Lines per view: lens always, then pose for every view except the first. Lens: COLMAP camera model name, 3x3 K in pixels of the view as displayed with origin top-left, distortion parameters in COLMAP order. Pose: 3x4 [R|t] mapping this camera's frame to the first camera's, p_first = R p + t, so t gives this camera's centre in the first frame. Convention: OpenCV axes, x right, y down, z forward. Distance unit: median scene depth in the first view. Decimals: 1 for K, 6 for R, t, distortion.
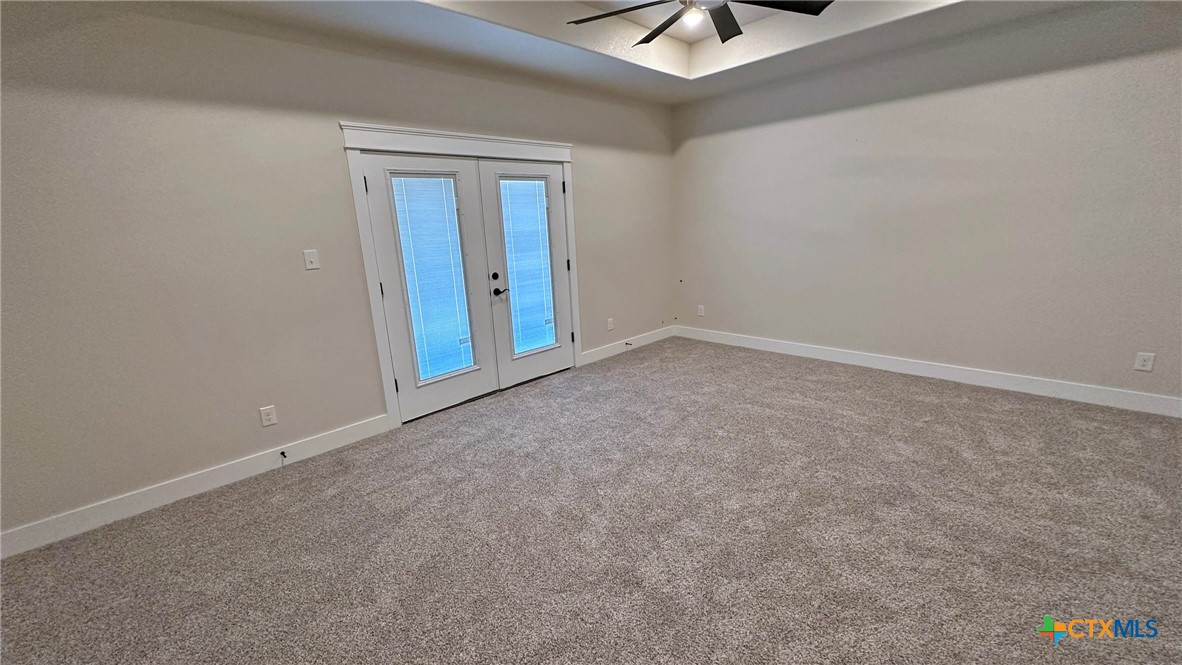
lens RADIAL K [[469.1, 0, 590.3], [0, 469.1, 333.4], [0, 0, 1]] dist [-0.000398, 0.000195]
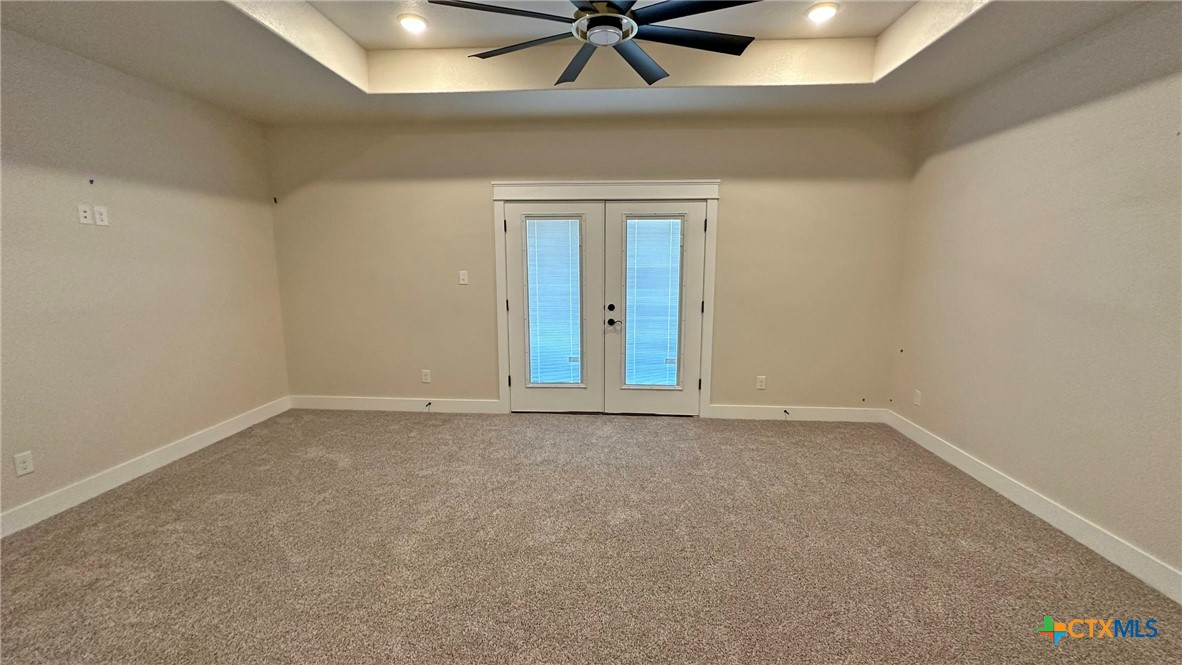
lens RADIAL K [[469.1, 0, 589.5], [0, 469.1, 331.7], [0, 0, 1]] dist [-0.000398, 0.000195]
pose [[0.669000, 0.160990, -0.725618, 0.533744], [-0.207416, 0.977914, 0.025734, -0.081811], [0.713735, 0.133289, 0.687616, 0.223361]]
